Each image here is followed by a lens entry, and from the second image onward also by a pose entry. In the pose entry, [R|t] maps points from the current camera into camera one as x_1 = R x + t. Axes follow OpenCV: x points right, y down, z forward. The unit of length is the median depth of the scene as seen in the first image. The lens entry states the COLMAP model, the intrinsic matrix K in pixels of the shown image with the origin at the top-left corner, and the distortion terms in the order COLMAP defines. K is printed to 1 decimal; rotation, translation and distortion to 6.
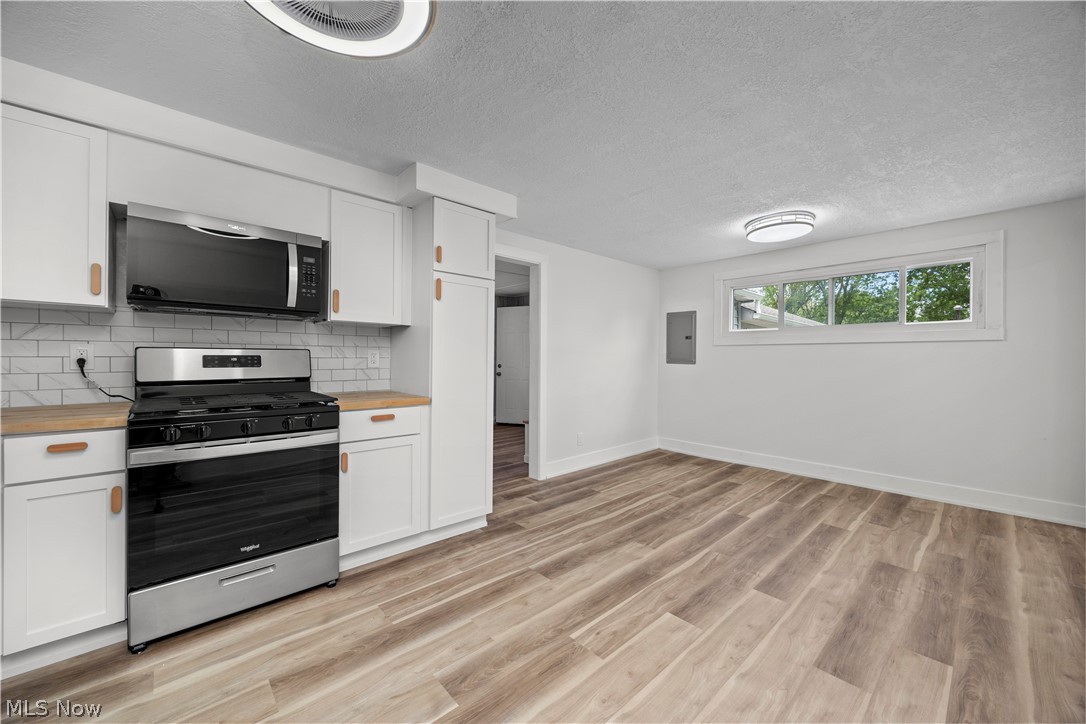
lens RADIAL K [[411.7, 0, 543.6], [0, 411.7, 360.5], [0, 0, 1]] dist [-0.002889, -0.000416]
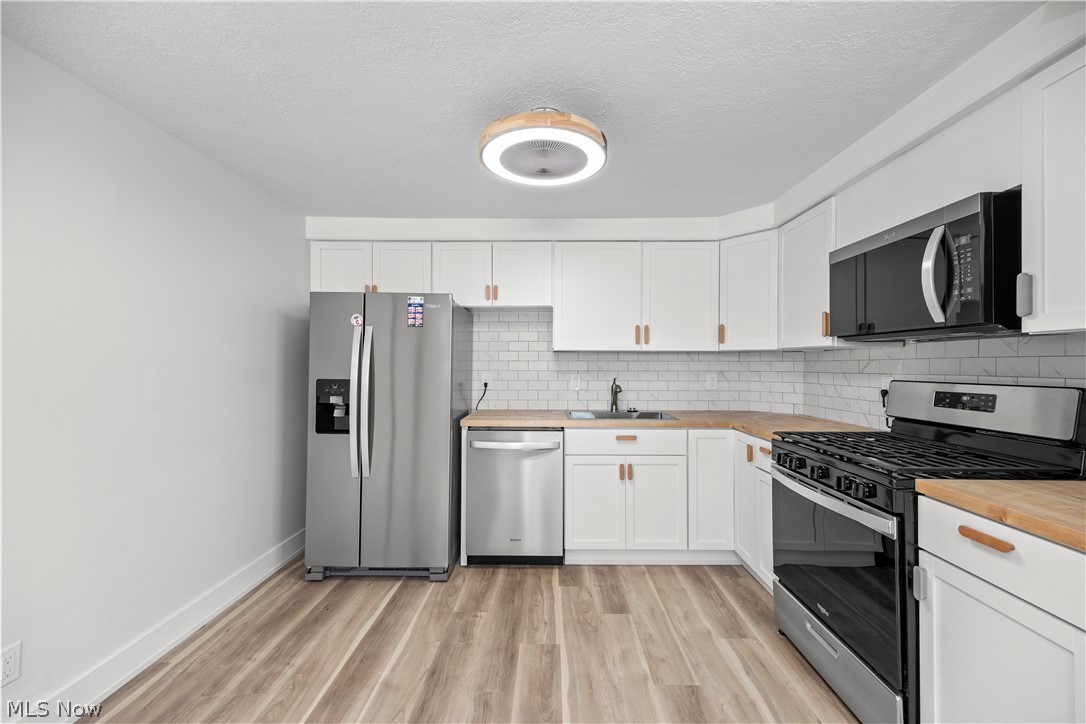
lens RADIAL K [[434.0, 0, 543.2], [0, 434.0, 360.2], [0, 0, 1]] dist [0.006655, -0.000542]
pose [[-0.688312, -0.014301, -0.725274, 0.244460], [-0.011025, 0.999896, -0.009252, -0.041874], [0.725331, 0.001628, -0.688398, 0.758031]]
